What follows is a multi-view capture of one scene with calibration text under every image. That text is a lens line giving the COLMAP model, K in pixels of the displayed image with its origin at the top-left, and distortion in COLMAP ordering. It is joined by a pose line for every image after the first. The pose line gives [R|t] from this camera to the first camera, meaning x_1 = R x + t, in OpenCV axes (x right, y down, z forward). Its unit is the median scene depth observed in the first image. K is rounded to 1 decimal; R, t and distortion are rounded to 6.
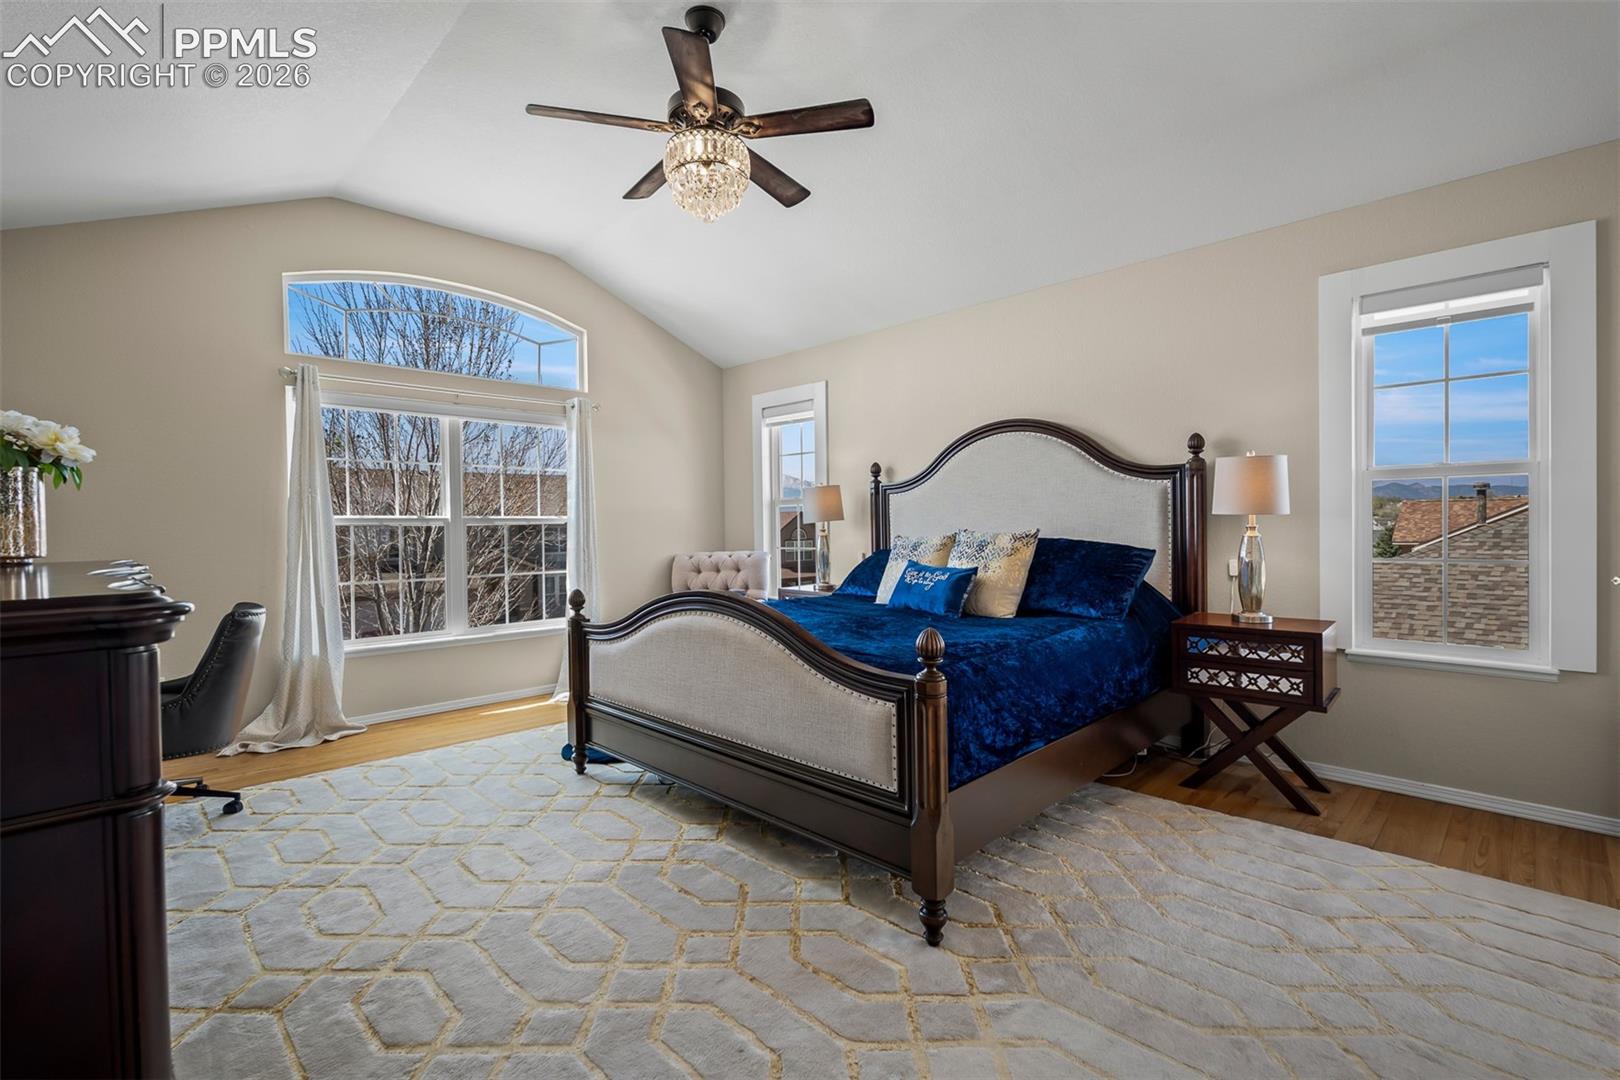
lens RADIAL K [[724.5, 0, 825.0], [0, 724.5, 534.9], [0, 0, 1]] dist [-0.002053, -0.000226]
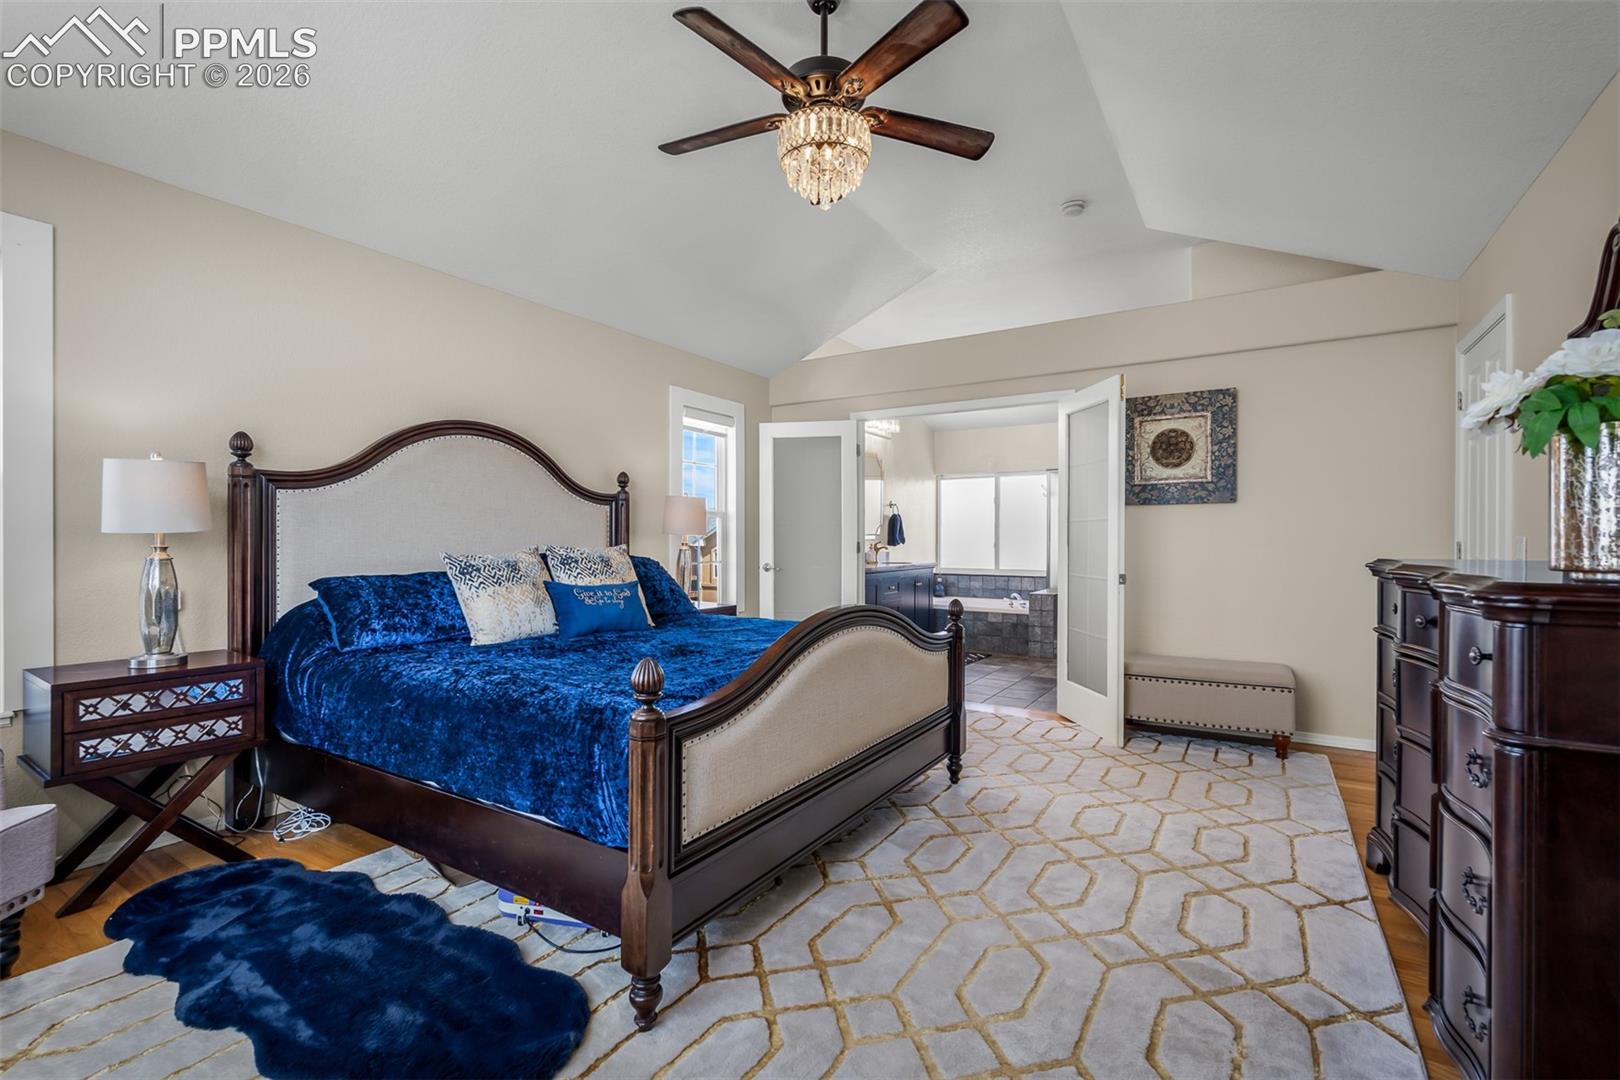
lens RADIAL K [[718.6, 0, 810.0], [0, 718.6, 540.0], [0, 0, 1]] dist [-0.000164, -0.000058]
pose [[-0.210526, 0.018625, 0.977411, -0.643254], [0.023162, 0.999633, -0.014059, 0.005119], [-0.977314, 0.019679, -0.210880, 0.752193]]
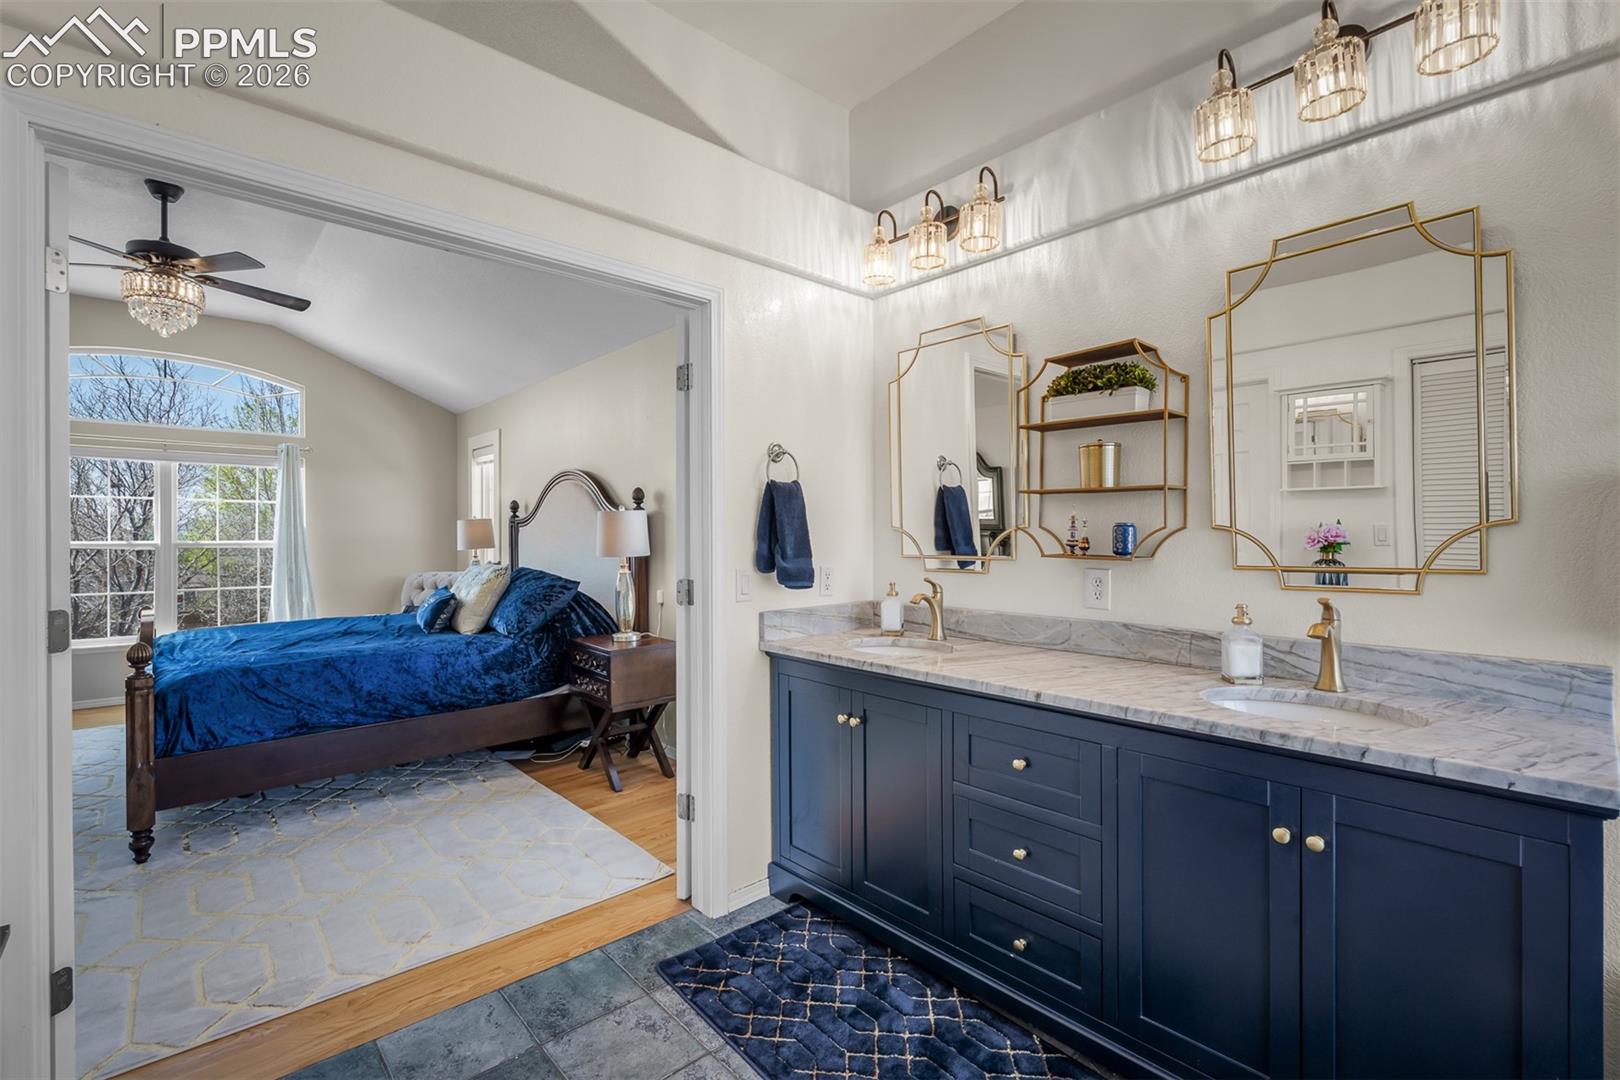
lens RADIAL K [[700.7, 0, 810.0], [0, 700.7, 540.0], [0, 0, 1]] dist [-0.012890, -0.000024]
pose [[0.998866, 0.012744, -0.045868, 0.674408], [-0.013079, 0.999890, -0.007023, -0.036072], [0.045774, 0.007615, 0.998923, -0.141554]]
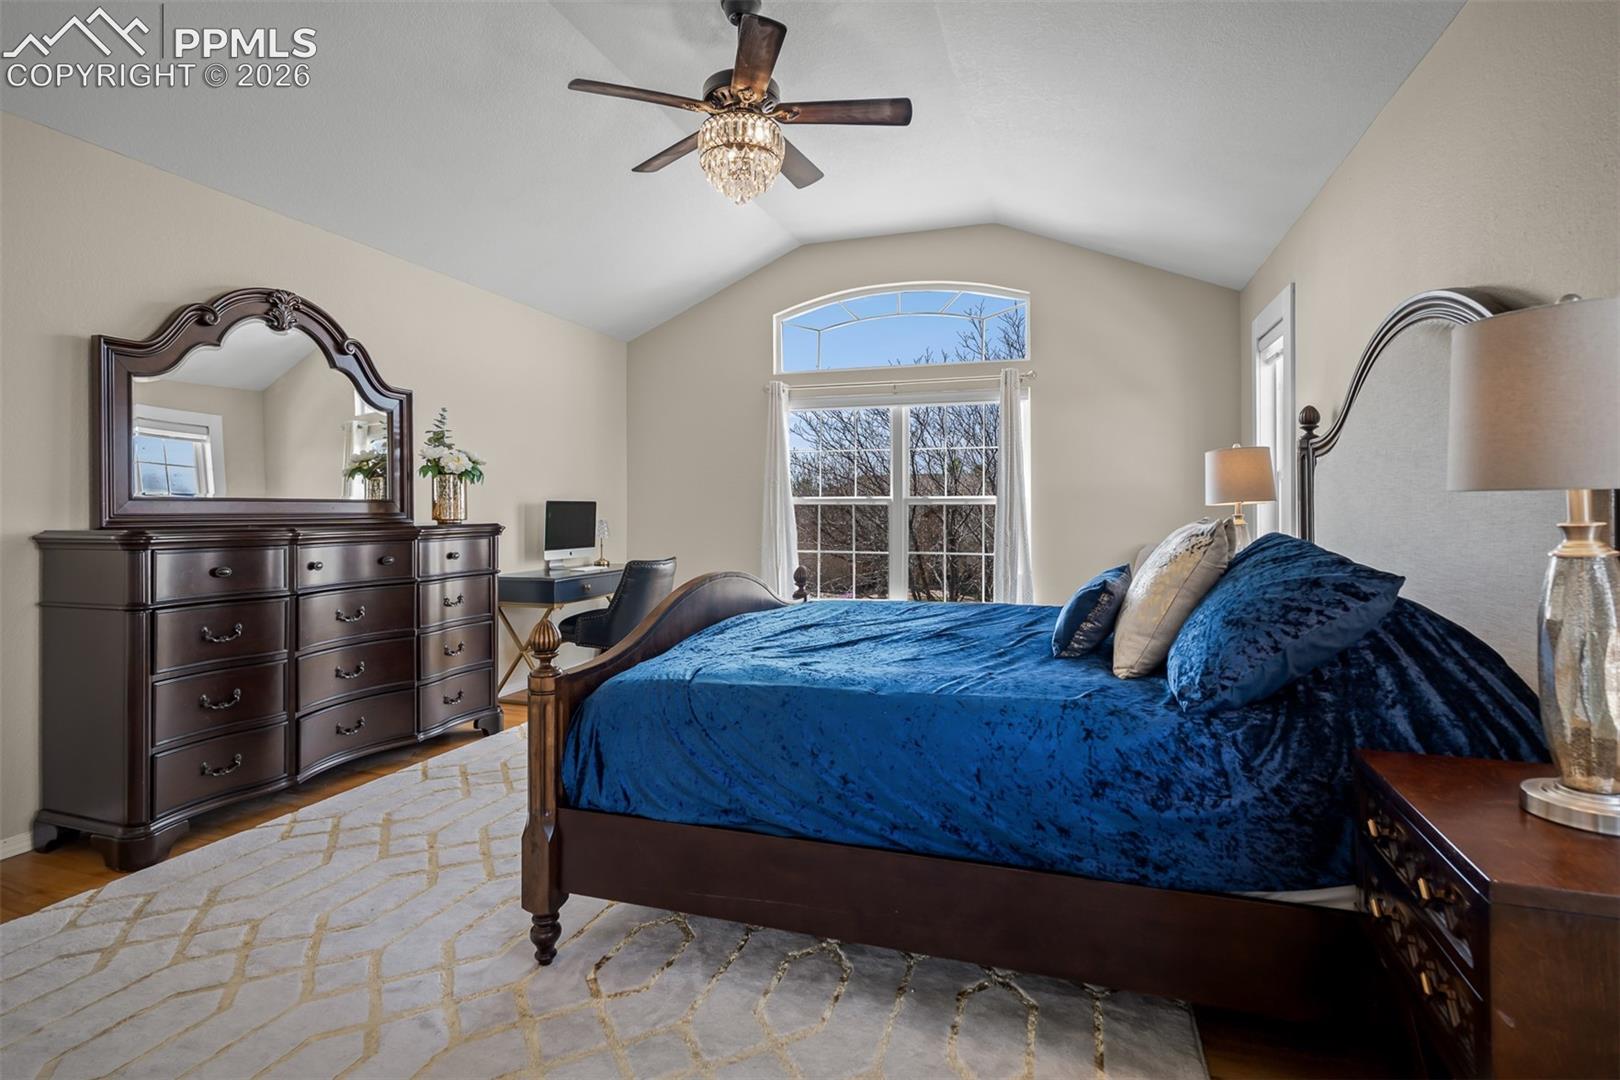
lens RADIAL K [[785.4, 0, 807.9], [0, 785.4, 506.2], [0, 0, 1]] dist [0.003095, 0.000437]
pose [[0.440473, 0.008483, -0.897726, 0.524511], [-0.018184, 0.999835, 0.000525, -0.010049], [0.897582, 0.016093, 0.440555, 0.373549]]
